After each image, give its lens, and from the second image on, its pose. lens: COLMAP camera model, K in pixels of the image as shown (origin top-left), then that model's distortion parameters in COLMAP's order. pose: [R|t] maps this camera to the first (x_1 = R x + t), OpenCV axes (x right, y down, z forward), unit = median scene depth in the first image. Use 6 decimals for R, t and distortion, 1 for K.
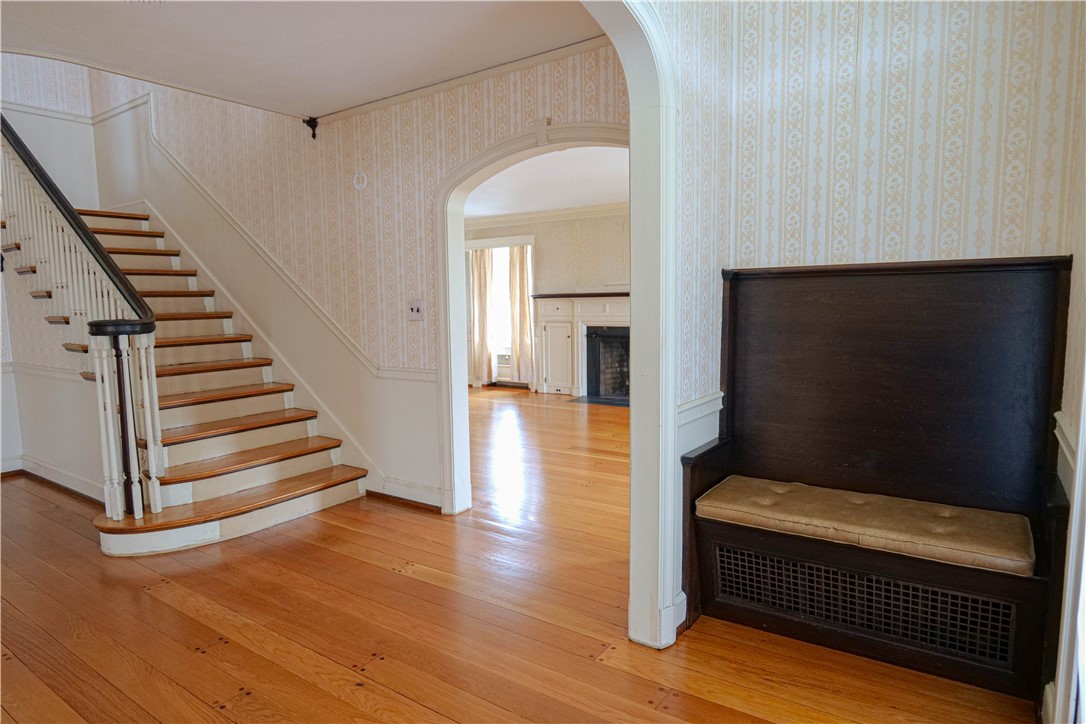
lens RADIAL K [[635.9, 0, 542.7], [0, 635.9, 361.8], [0, 0, 1]] dist [-0.019290, 0.007420]
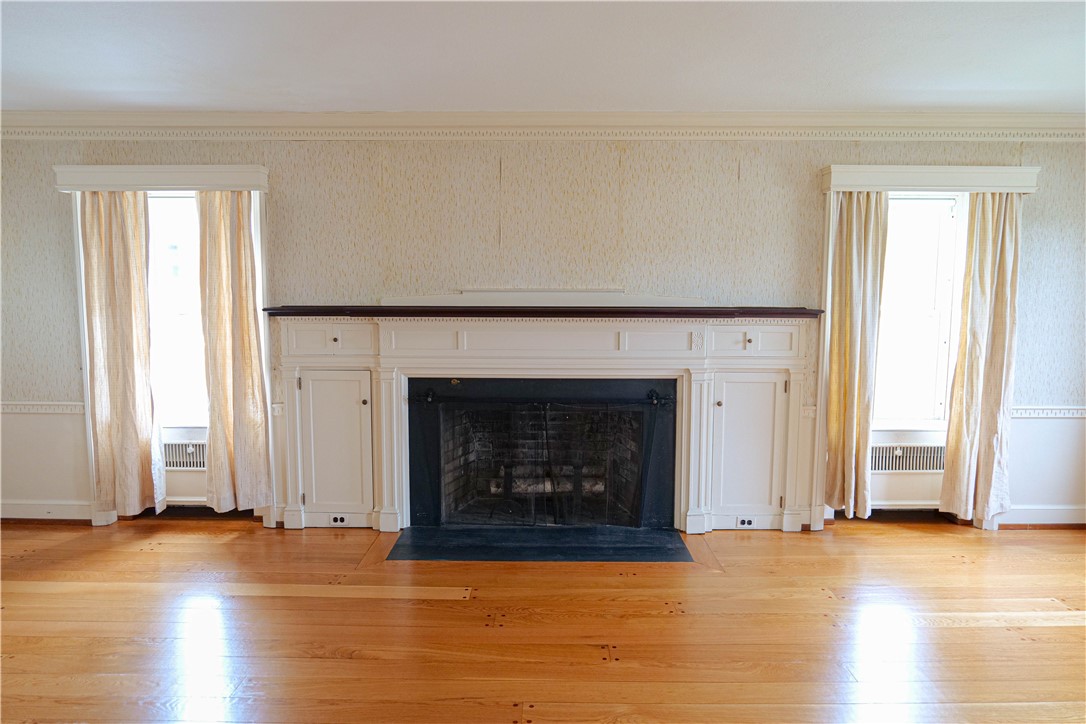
lens RADIAL K [[635.9, 0, 543.5], [0, 635.9, 362.4], [0, 0, 1]] dist [-0.019290, 0.007420]
pose [[0.825990, -0.031942, 0.562779, -0.103912], [0.033529, 0.999410, 0.007514, -0.064530], [-0.562687, 0.012663, 0.826573, 0.538770]]
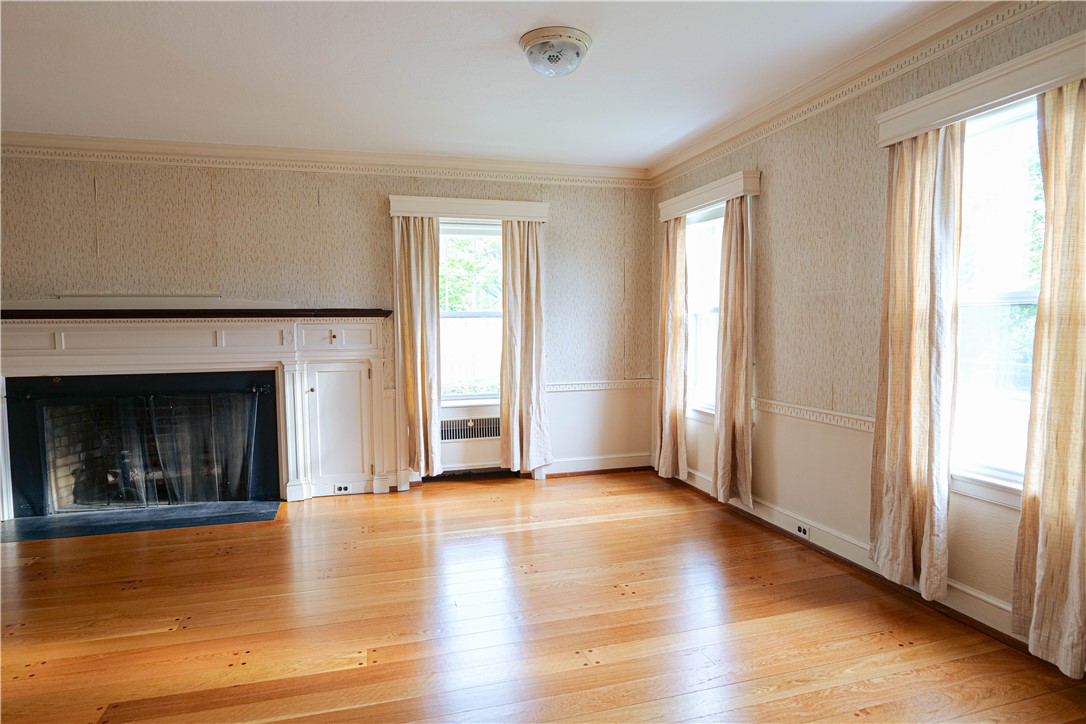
lens RADIAL K [[635.9, 0, 538.0], [0, 635.9, 363.6], [0, 0, 1]] dist [-0.019290, 0.007420]
pose [[0.634782, -0.034134, 0.771937, -0.043111], [0.068274, 0.997594, -0.012031, -0.031522], [-0.769669, 0.060341, 0.635585, 0.357613]]
